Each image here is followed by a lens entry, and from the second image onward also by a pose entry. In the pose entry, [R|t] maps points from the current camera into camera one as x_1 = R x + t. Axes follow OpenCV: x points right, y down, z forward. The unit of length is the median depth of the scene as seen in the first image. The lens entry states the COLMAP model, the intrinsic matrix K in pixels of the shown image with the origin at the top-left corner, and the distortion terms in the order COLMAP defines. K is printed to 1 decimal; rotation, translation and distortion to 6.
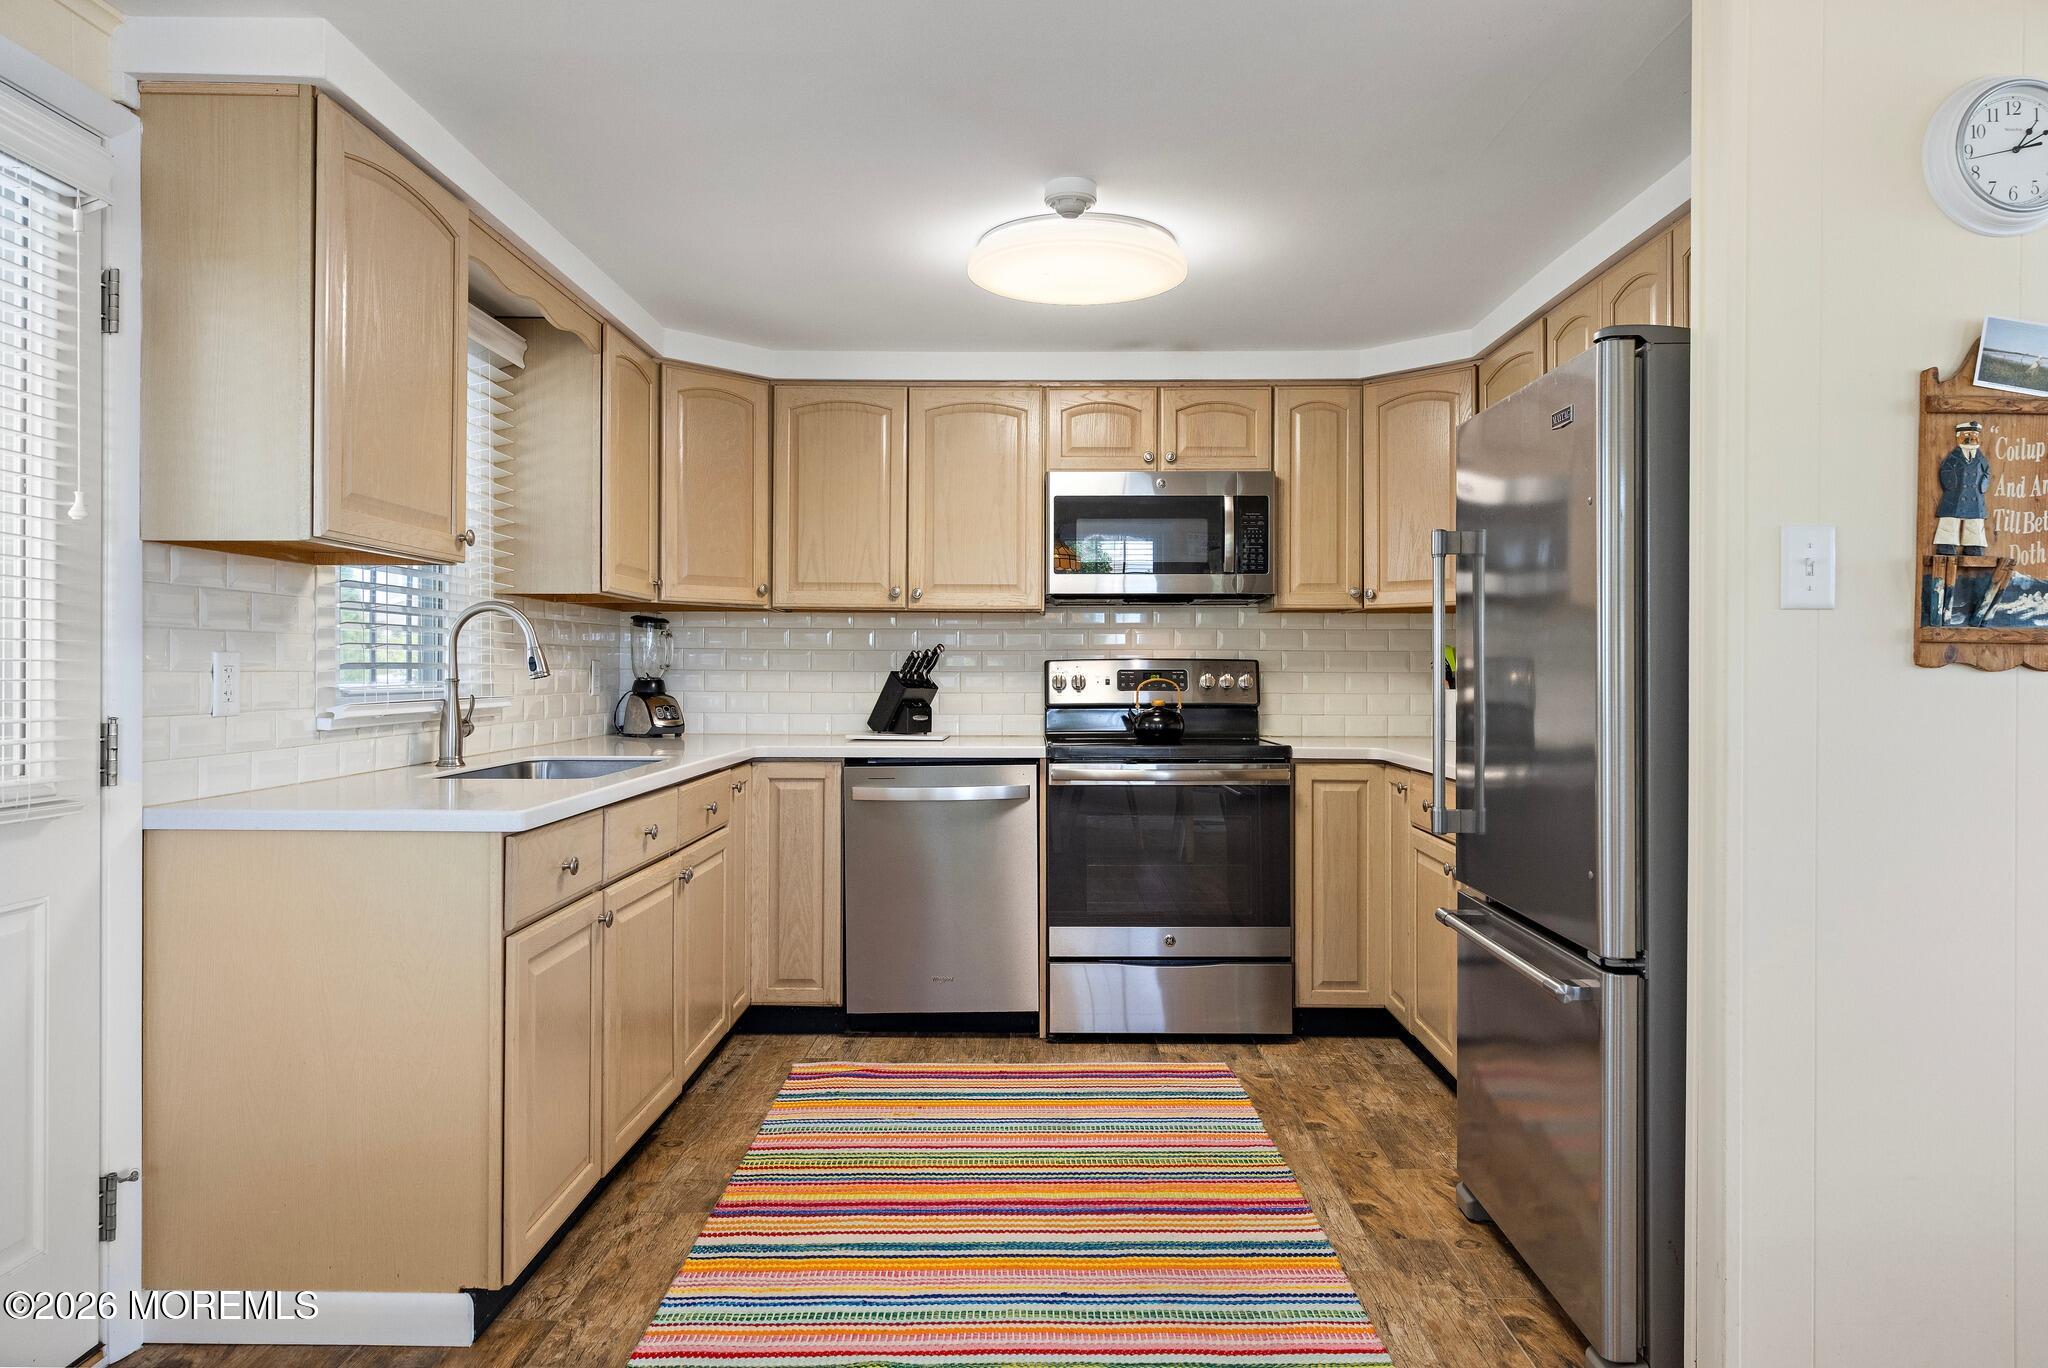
lens RADIAL K [[1272.3, 0, 1032.6], [0, 1272.3, 672.5], [0, 0, 1]] dist [0.021710, 0.000281]
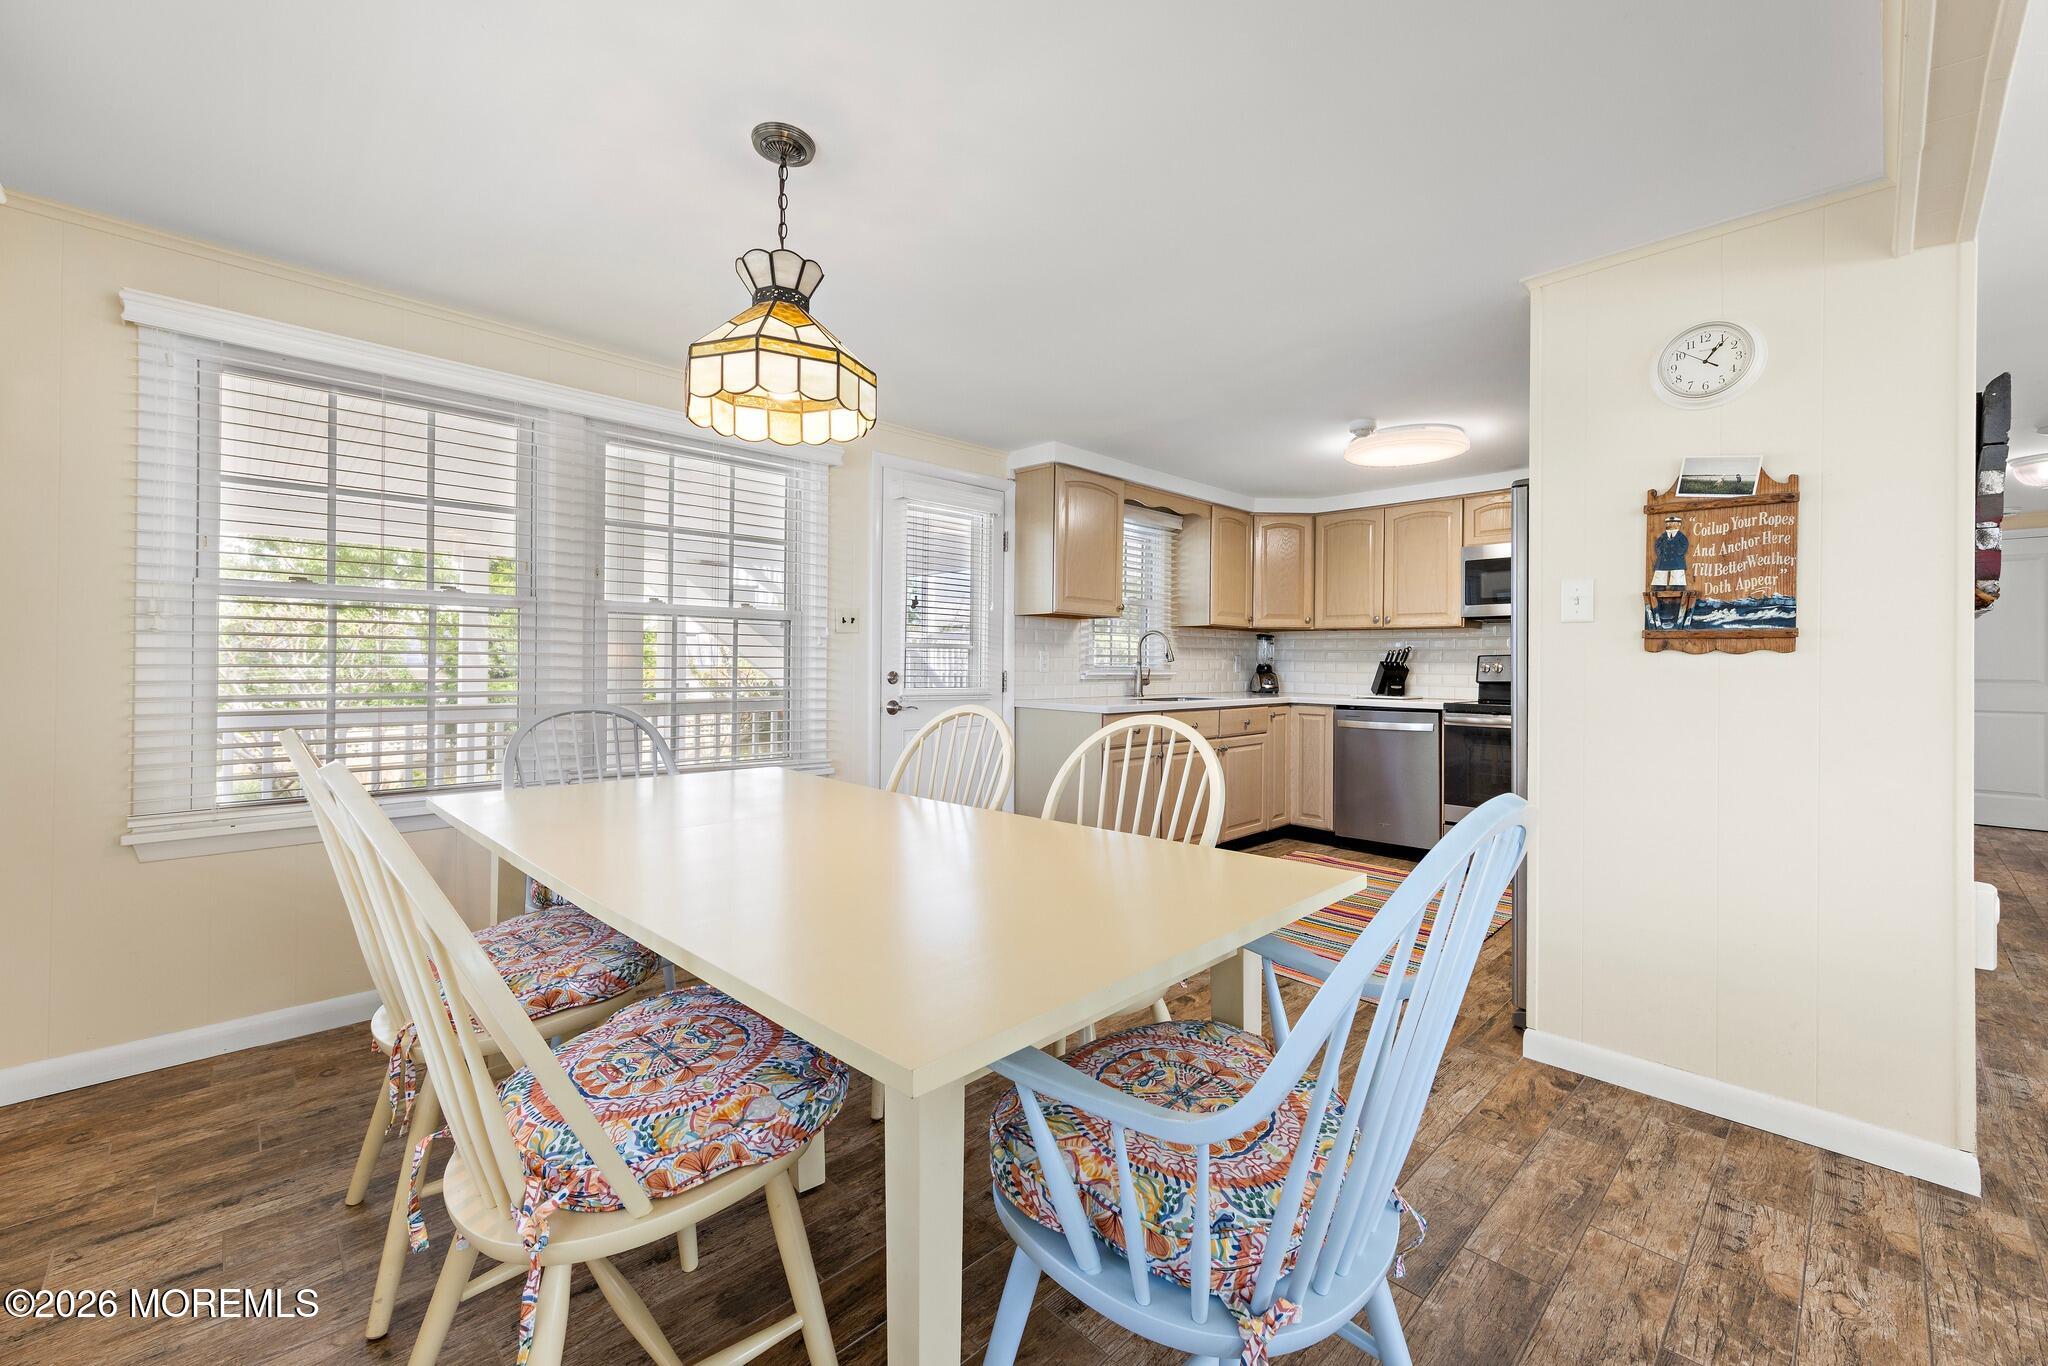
lens RADIAL K [[839.6, 0, 1084.9], [0, 839.6, 673.0], [0, 0, 1]] dist [0.018573, 0.000137]
pose [[0.733798, 0.012078, -0.679260, 0.723678], [-0.009322, 0.999927, 0.007709, 0.018885], [0.679303, 0.000675, 0.733857, -0.344208]]
